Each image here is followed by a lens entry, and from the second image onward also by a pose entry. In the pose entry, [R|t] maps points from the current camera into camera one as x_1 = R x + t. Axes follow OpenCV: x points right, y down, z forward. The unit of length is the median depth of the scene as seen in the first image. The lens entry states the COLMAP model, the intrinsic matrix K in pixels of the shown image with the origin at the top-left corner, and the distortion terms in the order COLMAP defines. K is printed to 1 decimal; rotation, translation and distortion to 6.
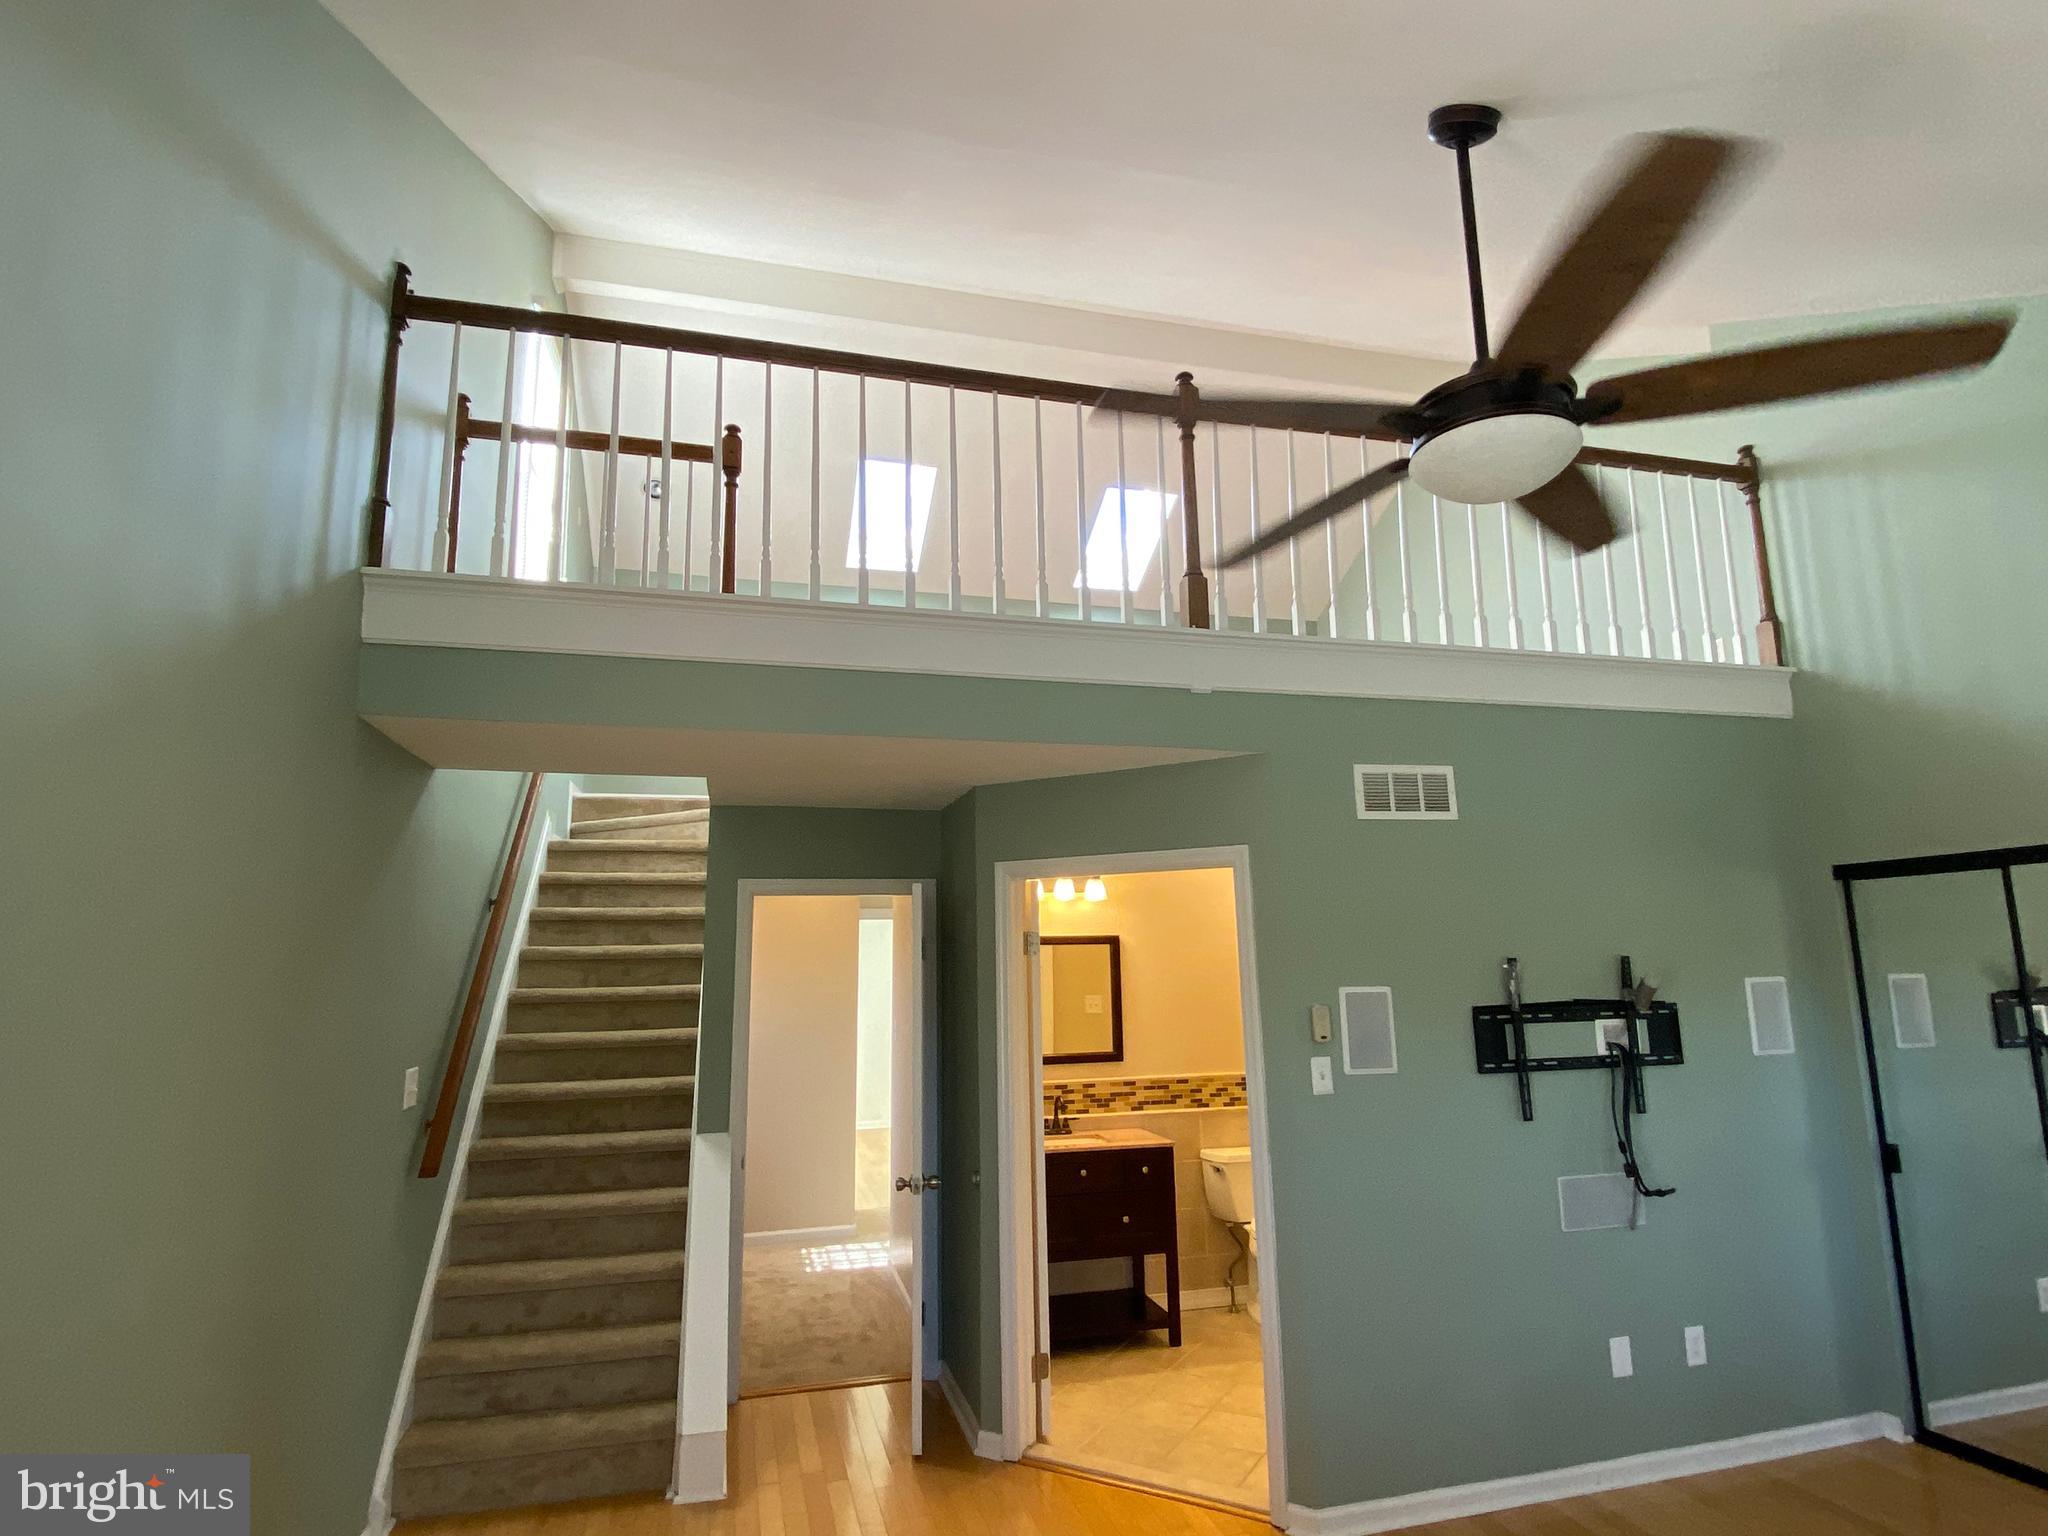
lens RADIAL K [[1094.0, 0, 1019.7], [0, 1094.0, 772.6], [0, 0, 1]] dist [0.023365, -0.002412]
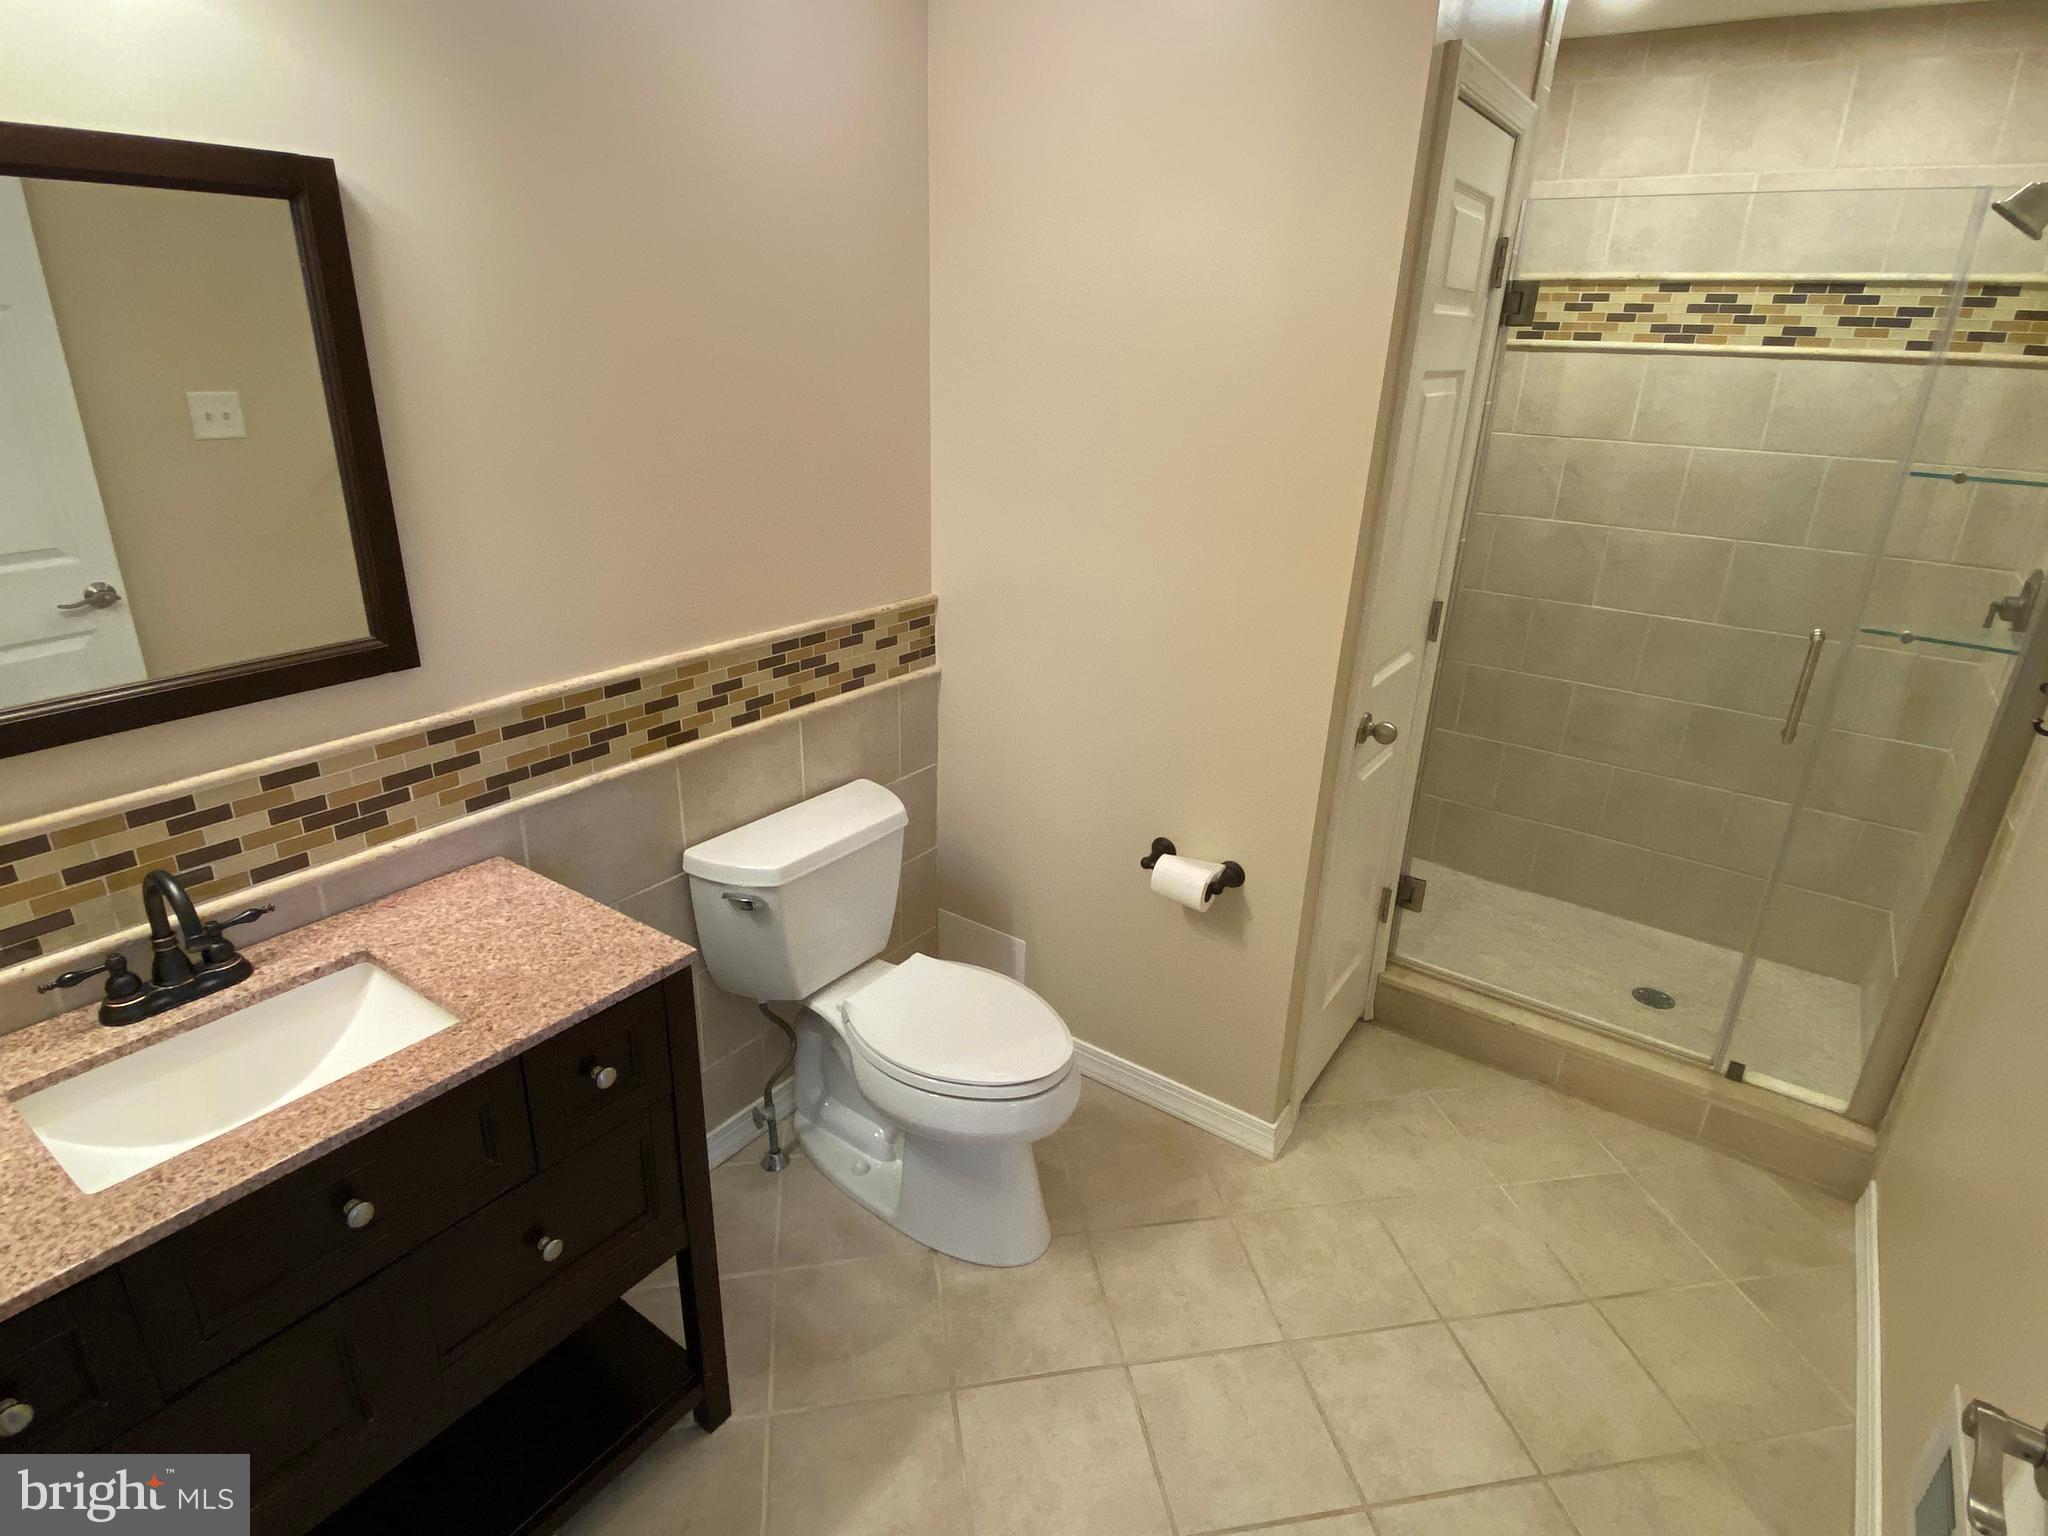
lens RADIAL K [[1094.0, 0, 1025.5], [0, 1094.0, 749.1], [0, 0, 1]] dist [0.023365, -0.002412]
pose [[0.770220, -0.200996, 0.605278, 0.039095], [-0.147918, 0.866867, 0.476089, 0.124183], [-0.620388, -0.456225, 0.637948, 0.714074]]
